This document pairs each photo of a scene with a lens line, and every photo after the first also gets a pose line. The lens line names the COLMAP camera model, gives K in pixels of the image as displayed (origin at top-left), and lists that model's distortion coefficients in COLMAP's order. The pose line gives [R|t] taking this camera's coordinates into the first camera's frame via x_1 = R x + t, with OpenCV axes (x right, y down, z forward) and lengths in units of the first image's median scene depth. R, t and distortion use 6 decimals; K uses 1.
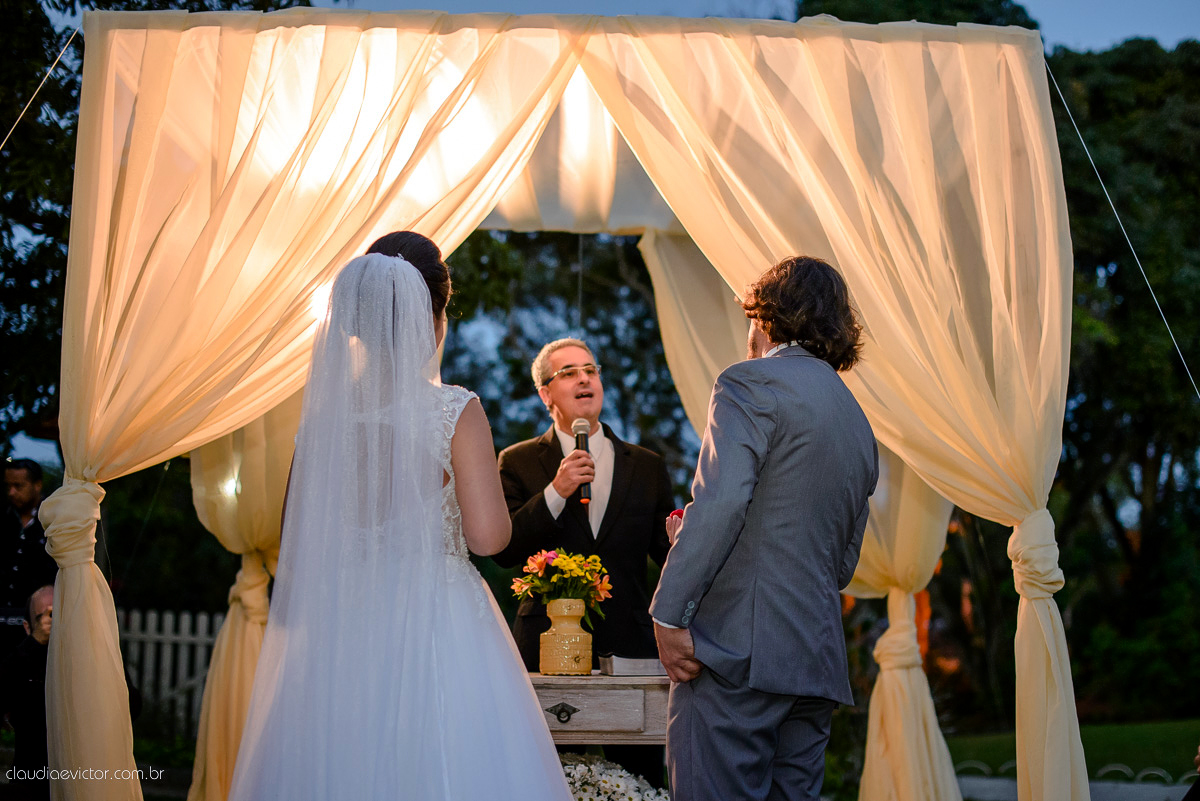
lens RADIAL K [[1773.7, 0, 600.0], [0, 1773.7, 400.5], [0, 0, 1]] dist [-0.015123, -0.004811]
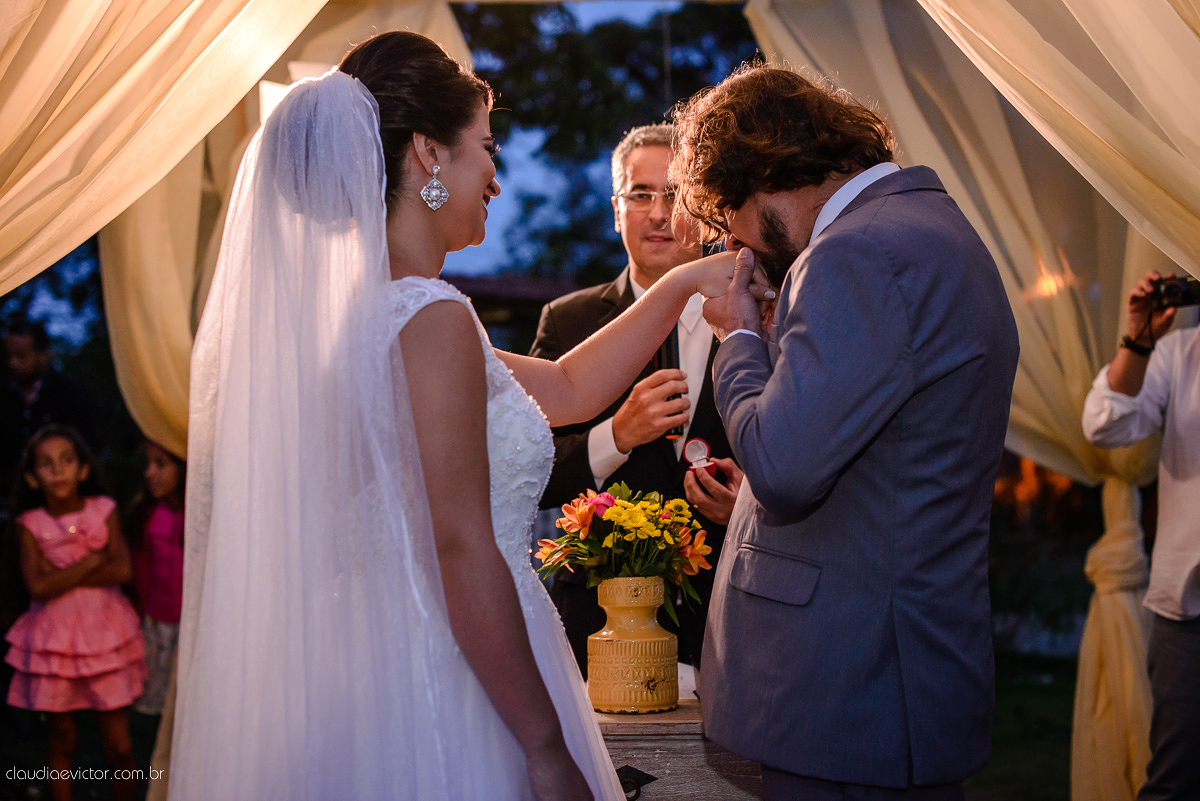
lens RADIAL K [[1773.7, 0, 600.0], [0, 1773.7, 400.5], [0, 0, 1]] dist [-0.015123, -0.004811]
pose [[0.997495, -0.024352, -0.066410, 0.010312], [0.030282, 0.995499, 0.089809, 0.004357], [0.063924, -0.091595, 0.993742, 0.437630]]
